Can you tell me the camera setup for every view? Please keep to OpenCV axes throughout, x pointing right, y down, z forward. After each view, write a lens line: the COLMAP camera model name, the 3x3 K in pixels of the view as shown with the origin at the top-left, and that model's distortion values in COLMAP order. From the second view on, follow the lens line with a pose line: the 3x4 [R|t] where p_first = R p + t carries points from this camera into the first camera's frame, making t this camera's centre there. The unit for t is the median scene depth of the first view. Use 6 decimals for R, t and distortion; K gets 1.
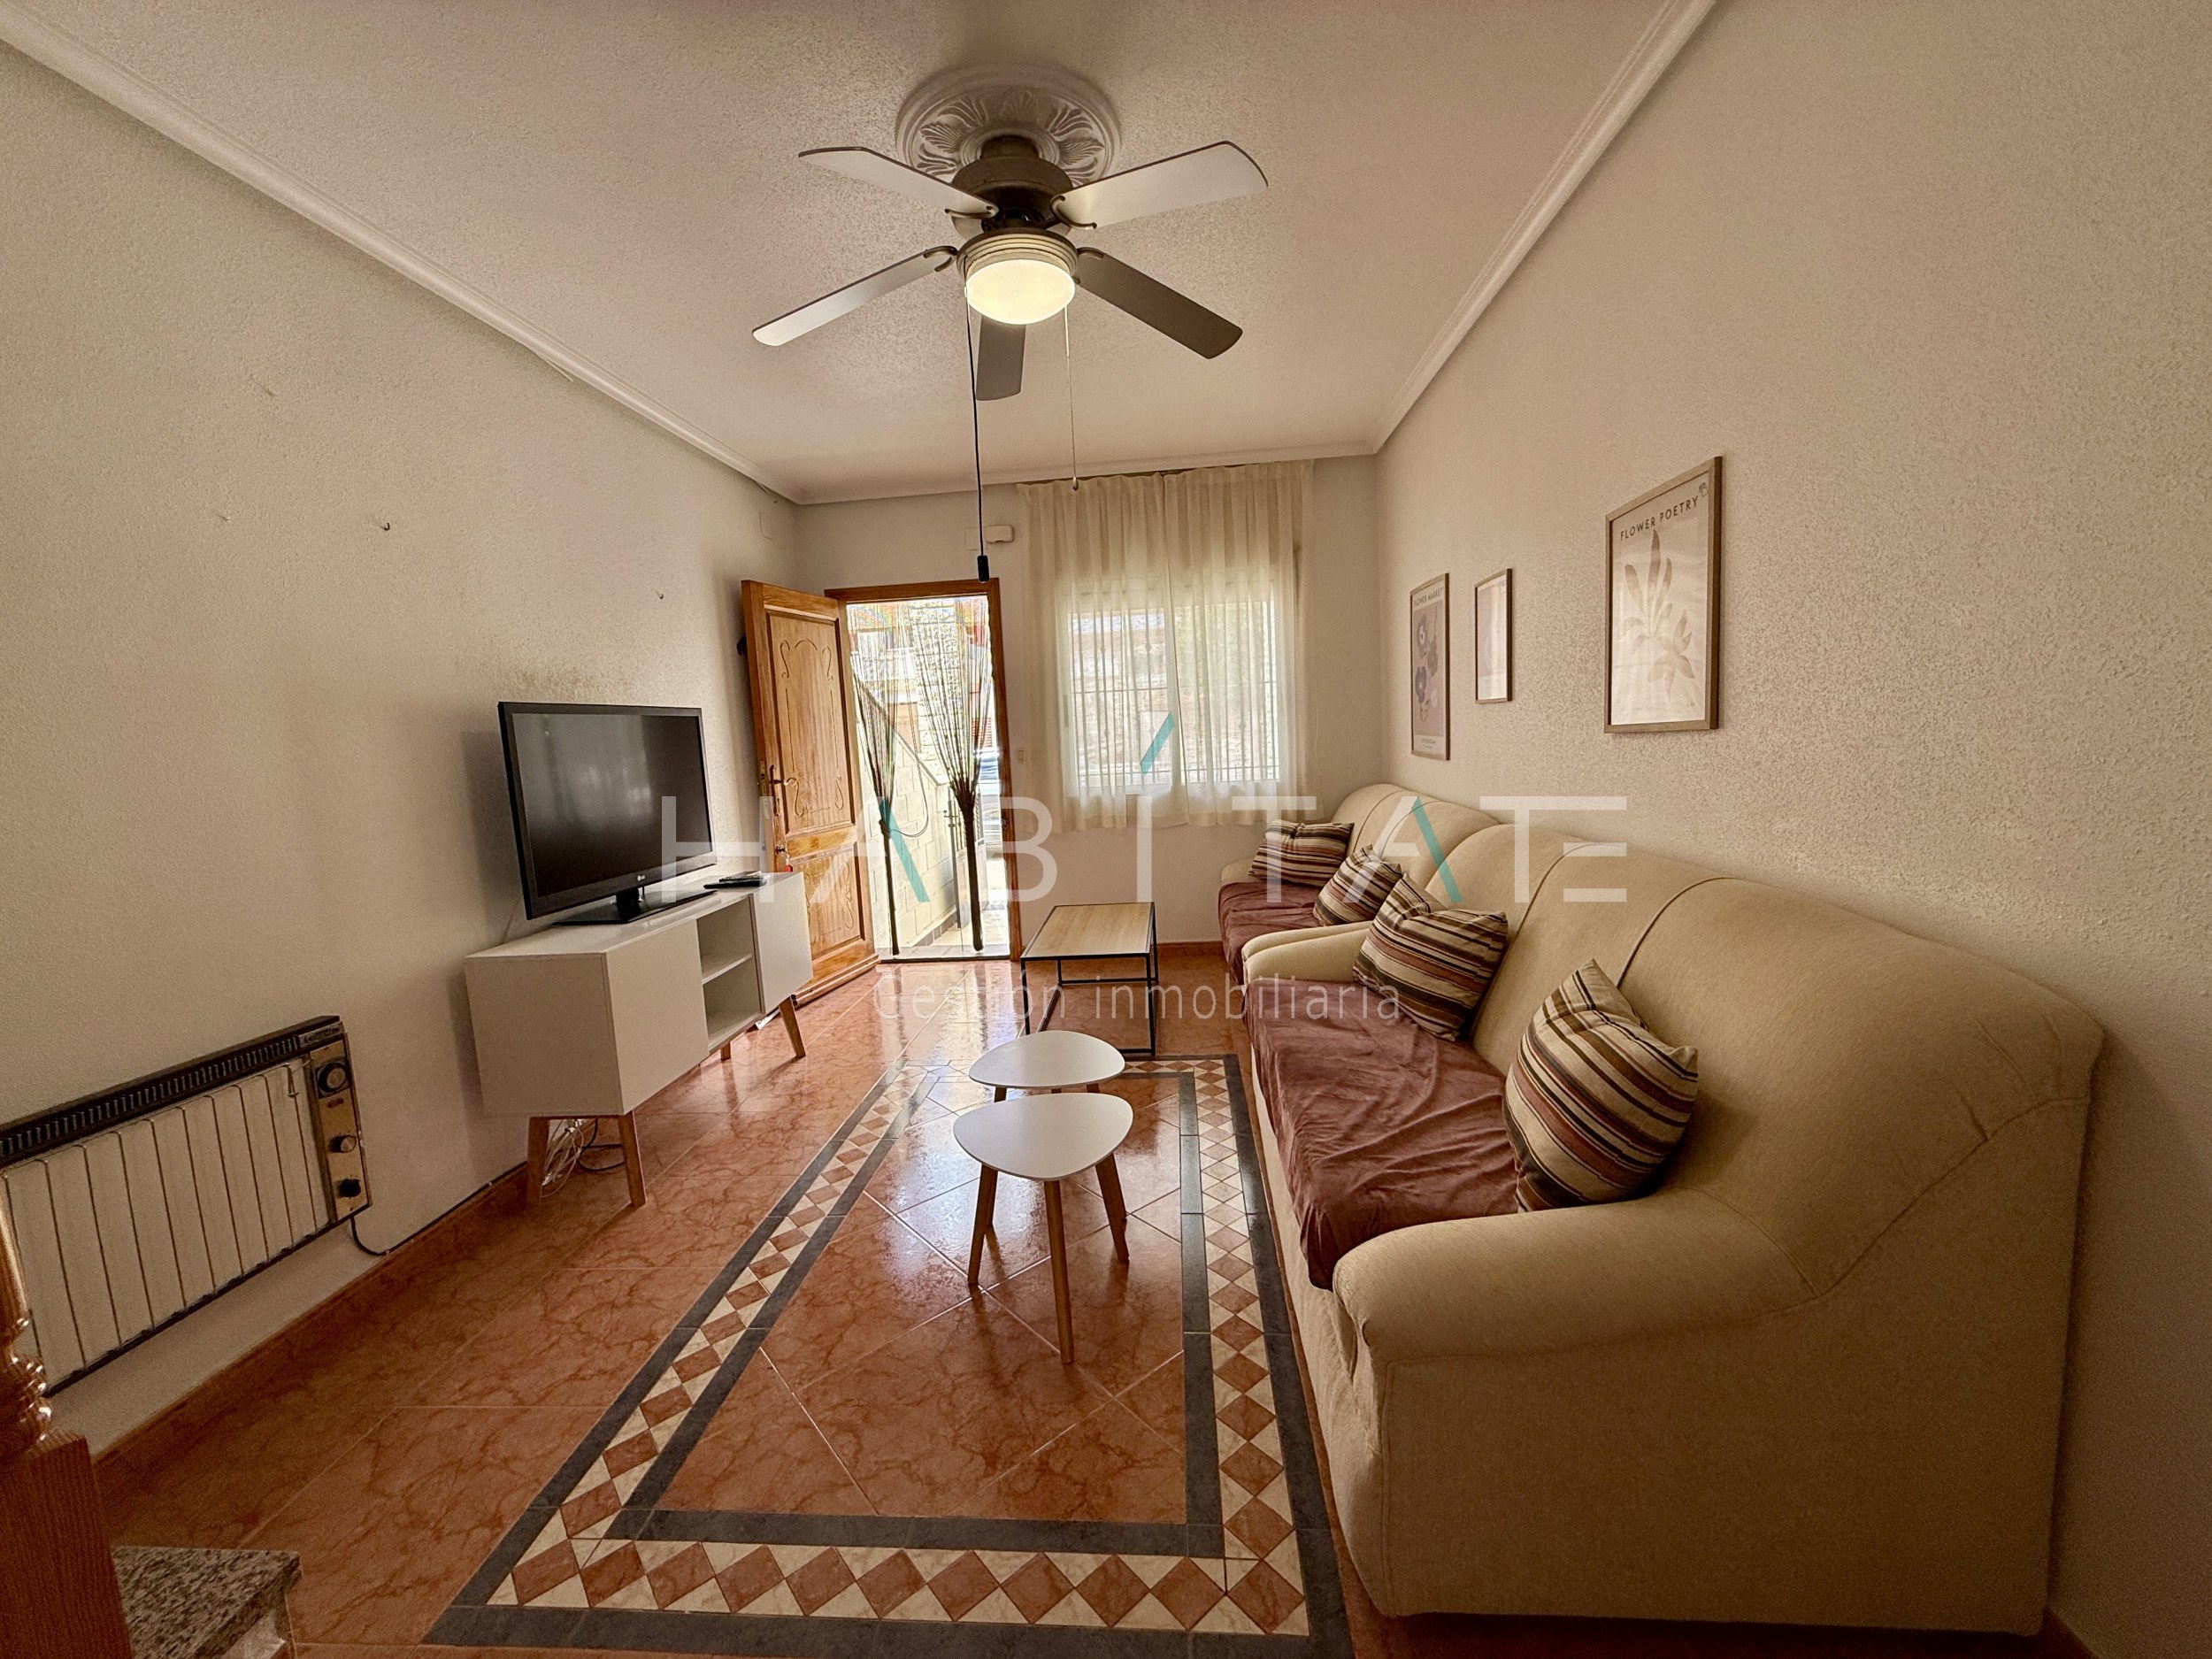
lens RADIAL K [[879.6, 0, 1101.5], [0, 879.6, 829.1], [0, 0, 1]] dist [-0.001361, 0.000411]
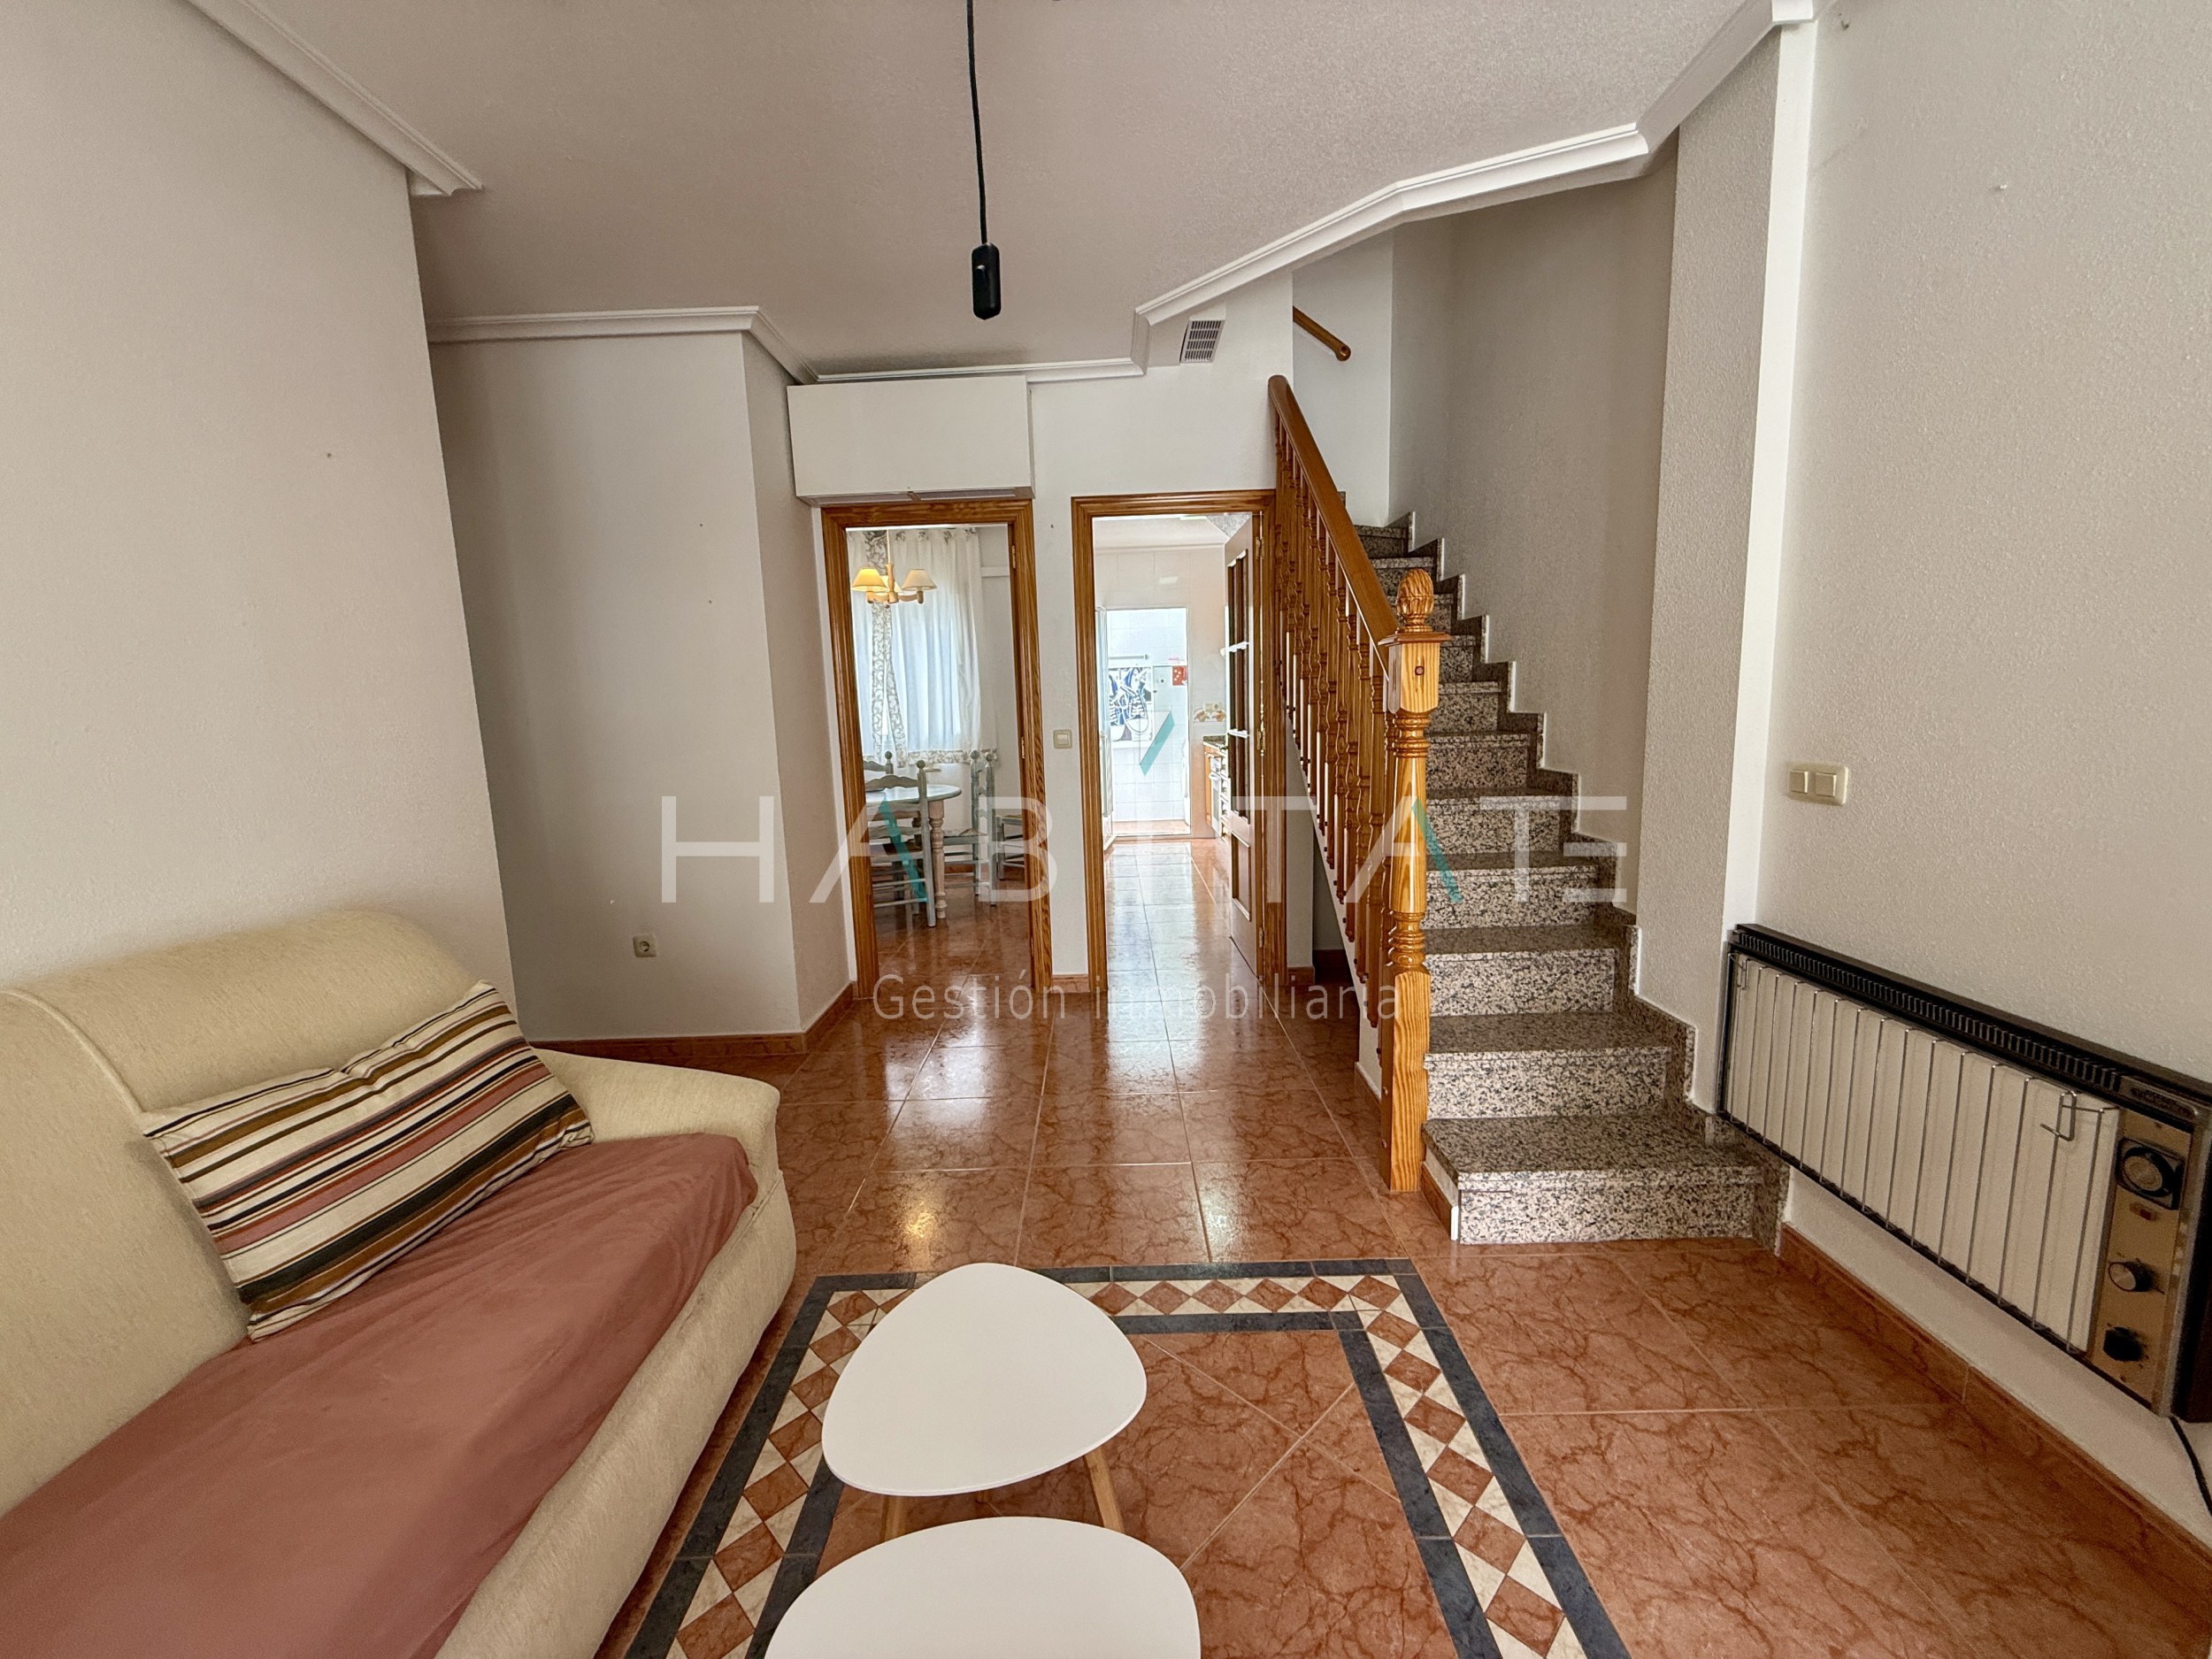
lens RADIAL K [[879.6, 0, 1101.5], [0, 879.6, 829.1], [0, 0, 1]] dist [-0.001361, 0.000411]
pose [[-0.993423, 0.096579, -0.061514, -0.139705], [0.077483, 0.962527, 0.259882, -0.161906], [0.084308, 0.253407, -0.963679, 1.475577]]
